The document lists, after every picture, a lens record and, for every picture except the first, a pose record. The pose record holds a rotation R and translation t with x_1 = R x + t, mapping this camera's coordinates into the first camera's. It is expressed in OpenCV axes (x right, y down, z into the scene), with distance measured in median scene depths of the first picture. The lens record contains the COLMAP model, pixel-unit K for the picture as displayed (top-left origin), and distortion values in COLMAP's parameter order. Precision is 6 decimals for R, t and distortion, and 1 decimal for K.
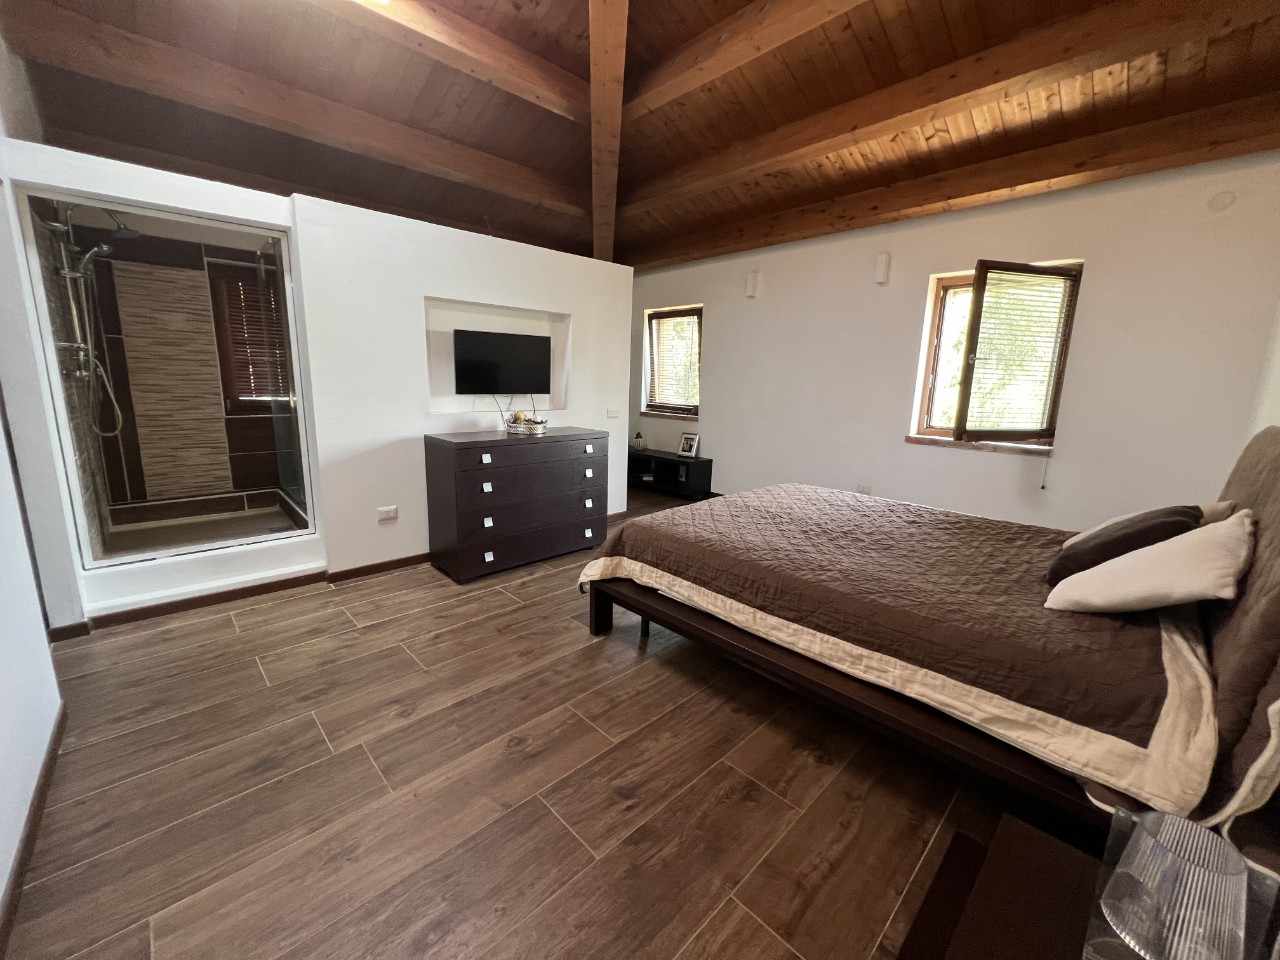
lens RADIAL K [[512.6, 0, 639.2], [0, 512.6, 475.1], [0, 0, 1]] dist [-0.005256, 0.001887]
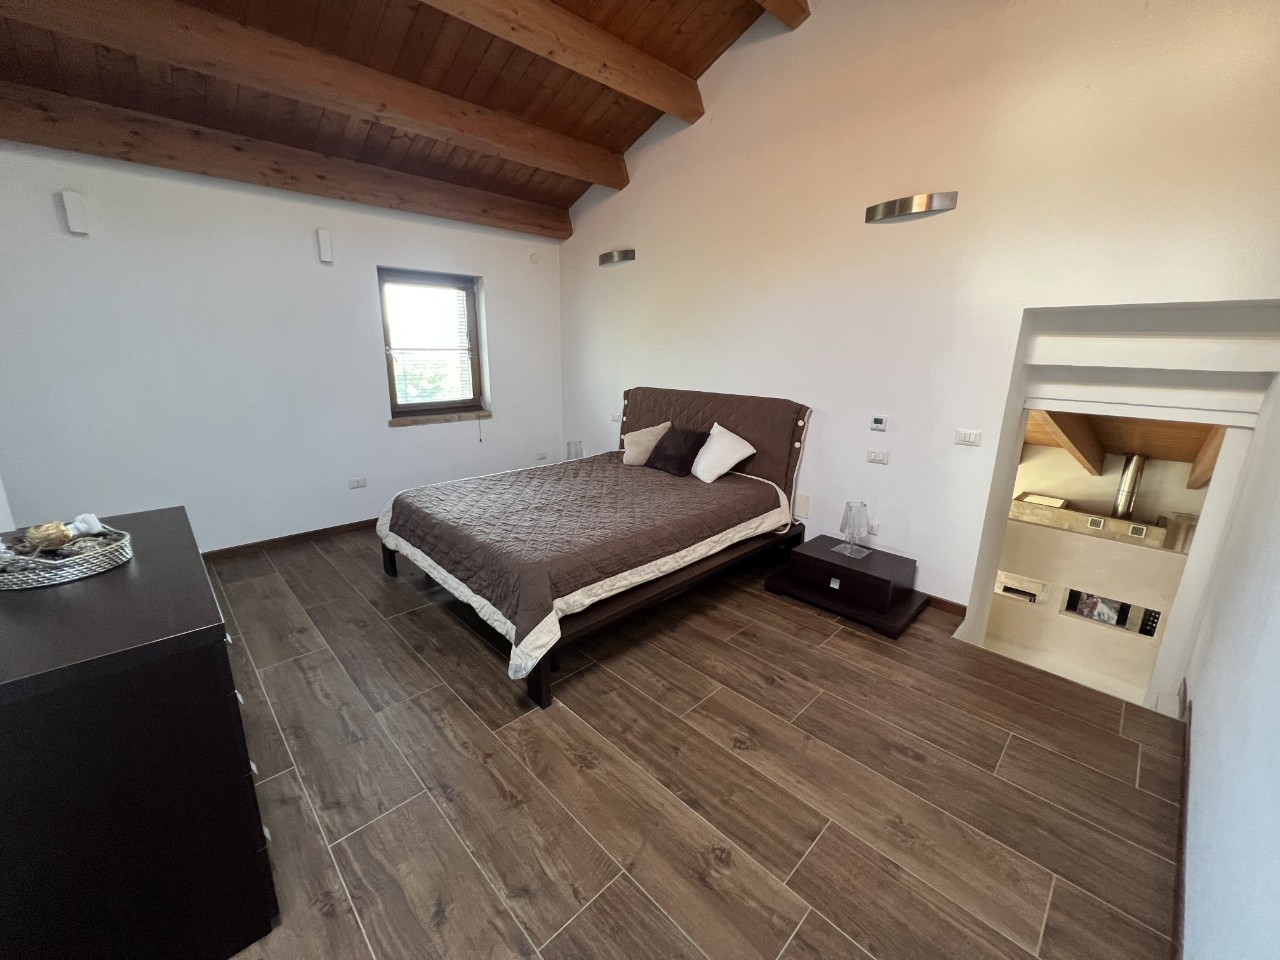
lens RADIAL K [[512.6, 0, 636.3], [0, 512.6, 474.0], [0, 0, 1]] dist [-0.005256, 0.001887]
pose [[-0.000838, -0.265097, 0.964221, -0.879420], [0.173975, 0.949479, 0.261195, -0.272199], [-0.984750, 0.167969, 0.045324, 0.822777]]
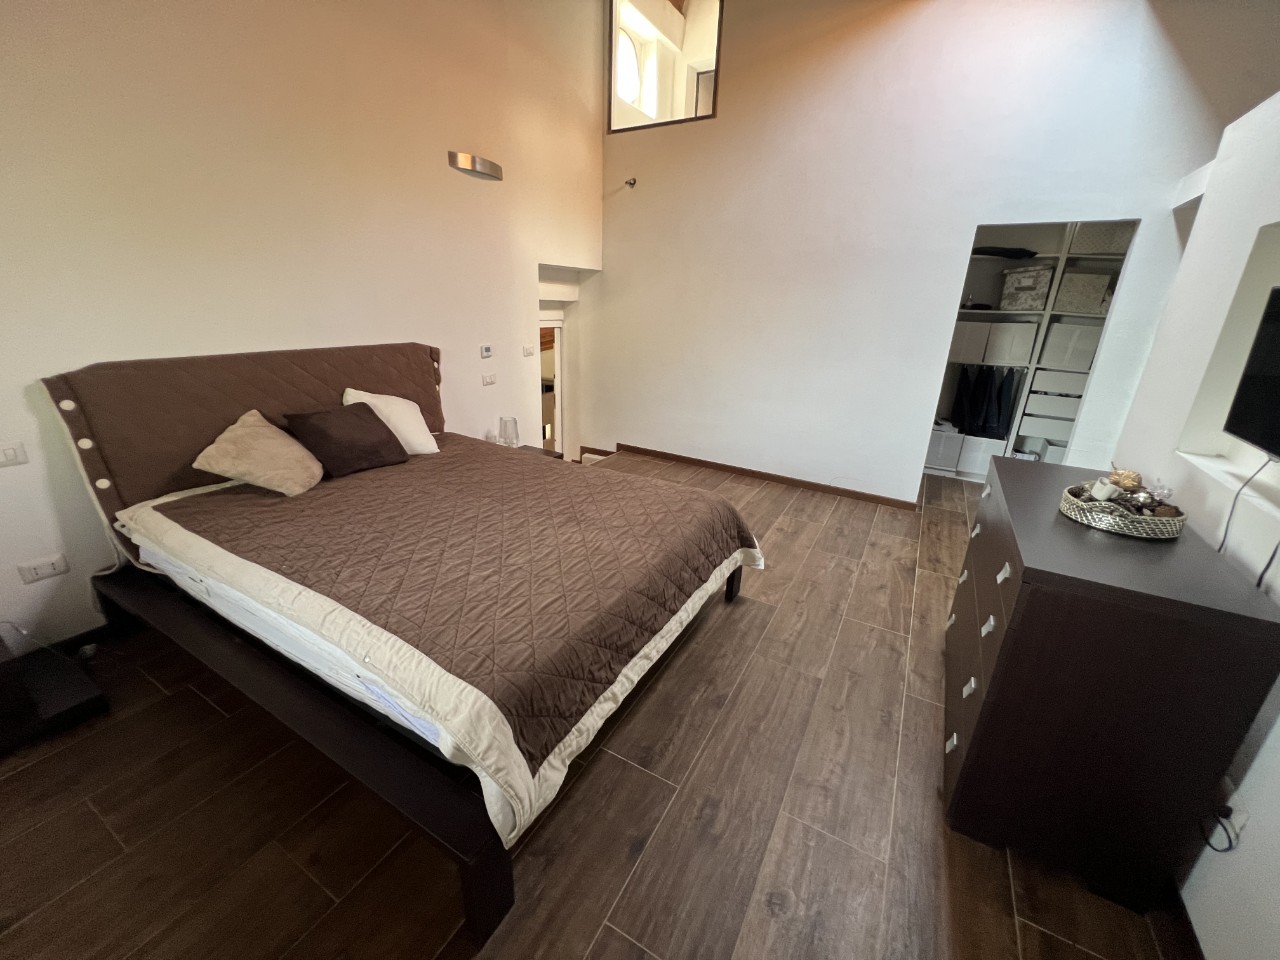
lens RADIAL K [[512.6, 0, 639.3], [0, 512.6, 477.6], [0, 0, 1]] dist [-0.005256, 0.001887]
pose [[-0.957915, 0.038826, -0.284415, 0.433562], [-0.108911, 0.867568, 0.485247, -0.426005], [0.265590, 0.495801, -0.826827, 1.874506]]
